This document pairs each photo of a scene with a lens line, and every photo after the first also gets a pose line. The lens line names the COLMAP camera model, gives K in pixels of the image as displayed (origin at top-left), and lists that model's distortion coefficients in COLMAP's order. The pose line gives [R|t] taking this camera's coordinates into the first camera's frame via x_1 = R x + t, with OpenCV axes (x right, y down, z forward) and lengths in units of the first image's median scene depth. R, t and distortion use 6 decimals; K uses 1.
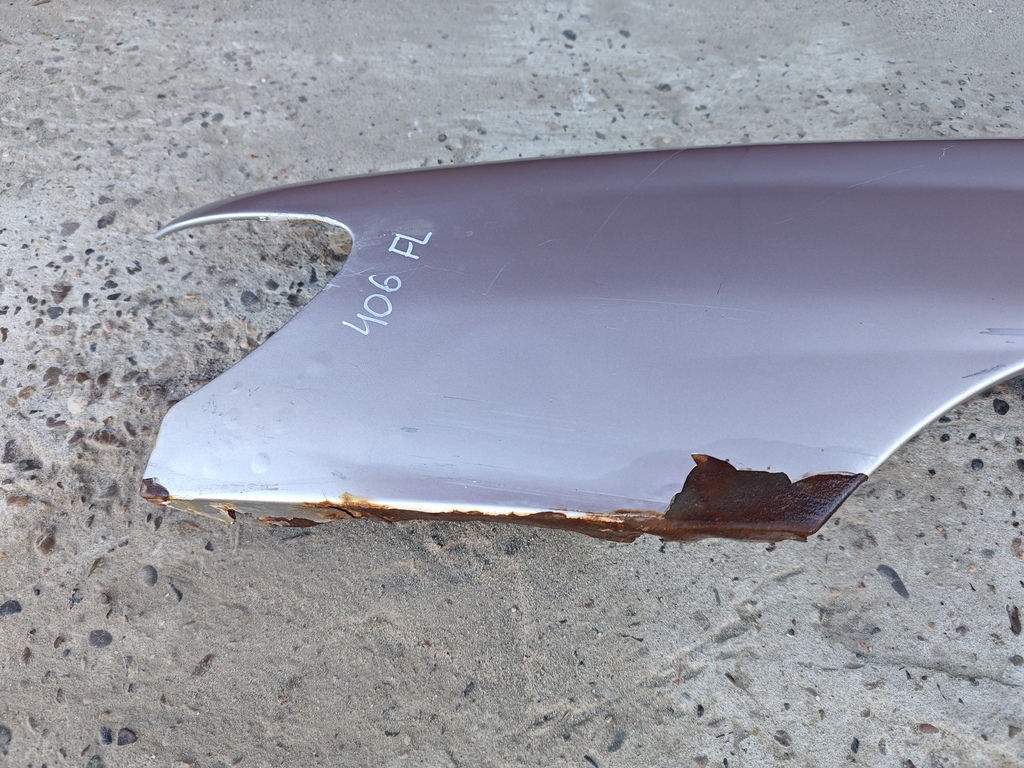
lens RADIAL K [[705.0, 0, 505.8], [0, 705.0, 393.4], [0, 0, 1]] dist [-0.022384, -0.003053]
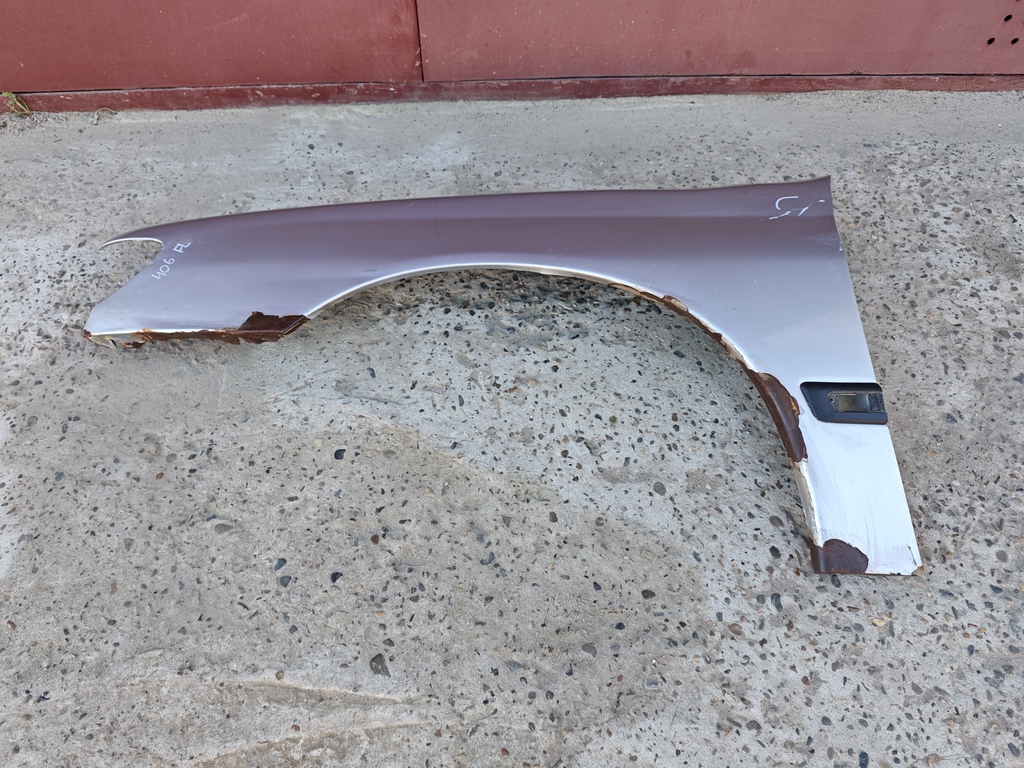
lens RADIAL K [[705.0, 0, 504.9], [0, 705.0, 381.7], [0, 0, 1]] dist [-0.022384, -0.003053]
pose [[0.999017, -0.021181, -0.038944, 0.934911], [0.019466, 0.998846, -0.043899, 0.347148], [0.039829, 0.043097, 0.998277, -1.269810]]
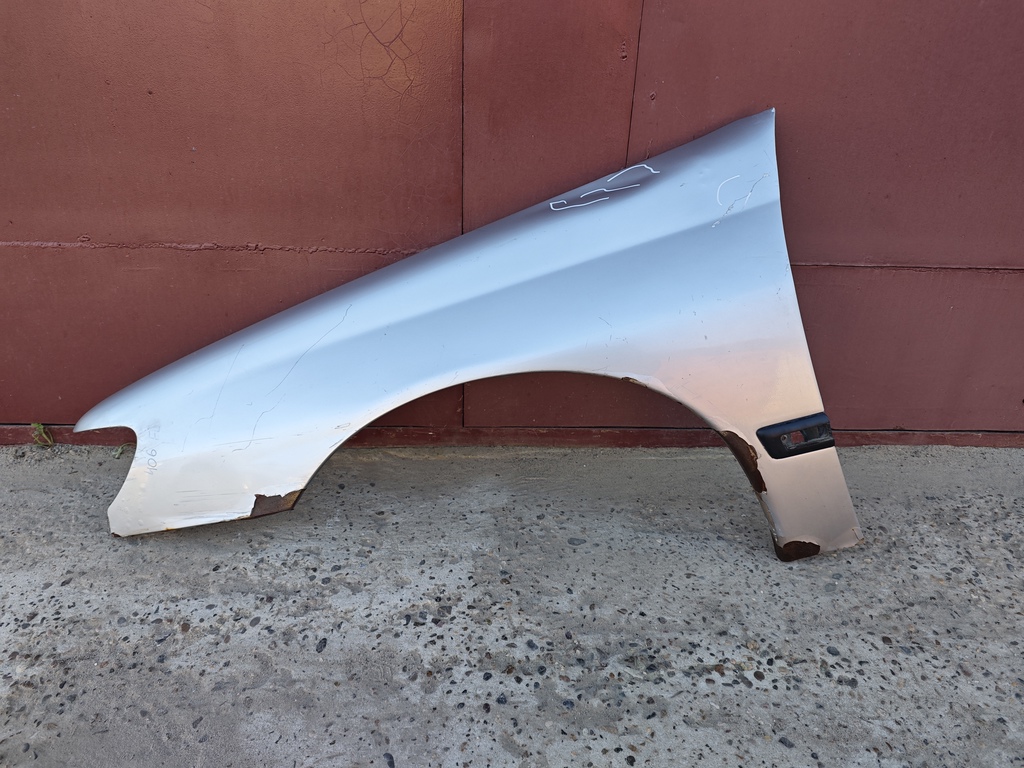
lens RADIAL K [[705.0, 0, 500.5], [0, 705.0, 384.5], [0, 0, 1]] dist [-0.022384, -0.003053]
pose [[0.999520, -0.013982, -0.027656, 0.762262], [-0.002341, 0.855823, -0.517263, 0.309355], [0.030901, 0.517080, 0.855379, -1.000506]]
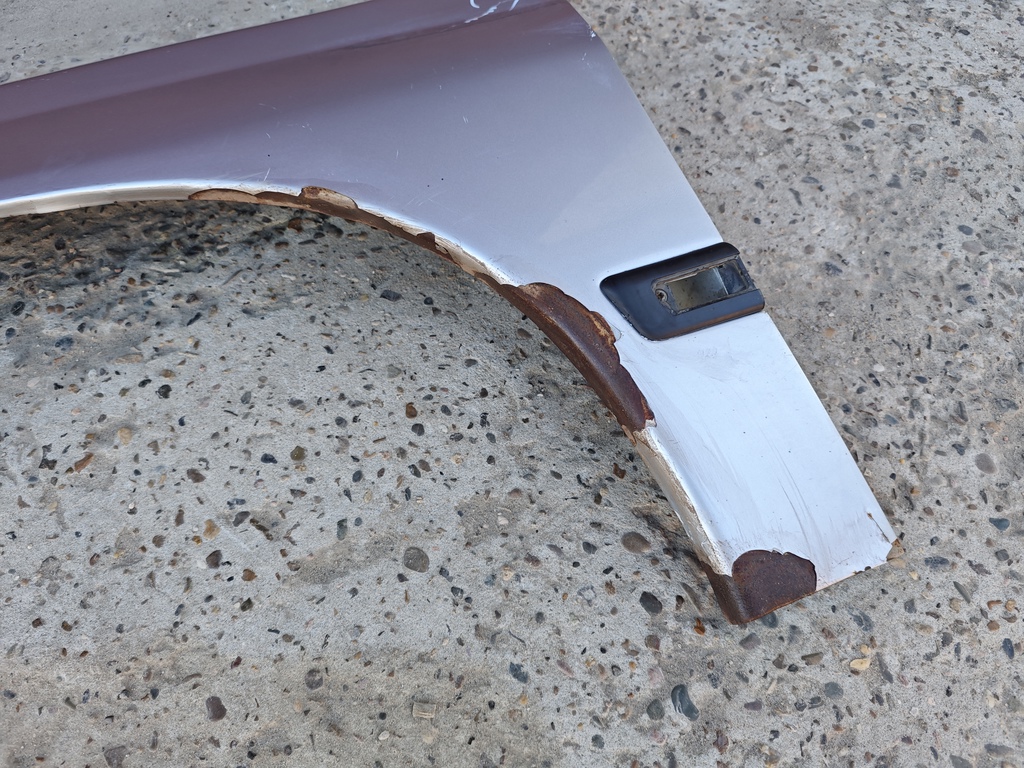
lens RADIAL K [[705.0, 0, 509.5], [0, 705.0, 385.3], [0, 0, 1]] dist [-0.022384, -0.003053]
pose [[0.919562, -0.338086, 0.200259, 1.280114], [0.332815, 0.941051, 0.060479, 0.317676], [-0.208902, 0.011035, 0.977874, -0.320865]]
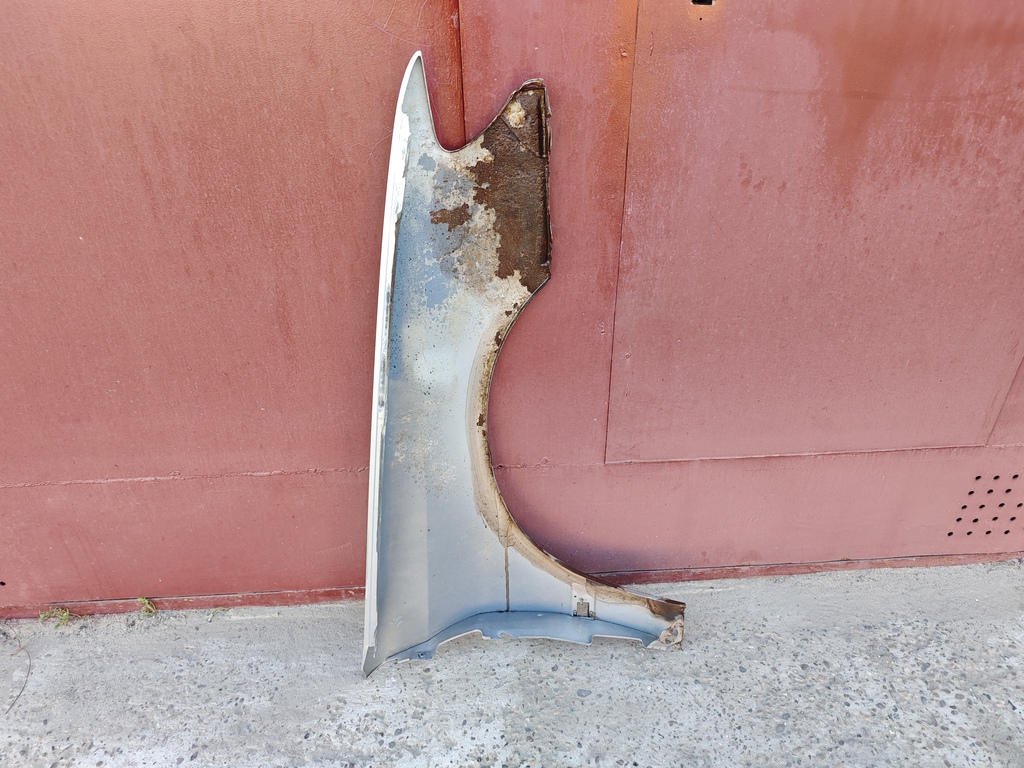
lens RADIAL K [[705.0, 0, 504.9], [0, 705.0, 367.6], [0, 0, 1]] dist [-0.022384, -0.003053]
pose [[0.997370, -0.063206, -0.035457, 0.801872], [0.039879, 0.887166, -0.459723, -0.302720], [0.060514, 0.457100, 0.887354, -1.977666]]
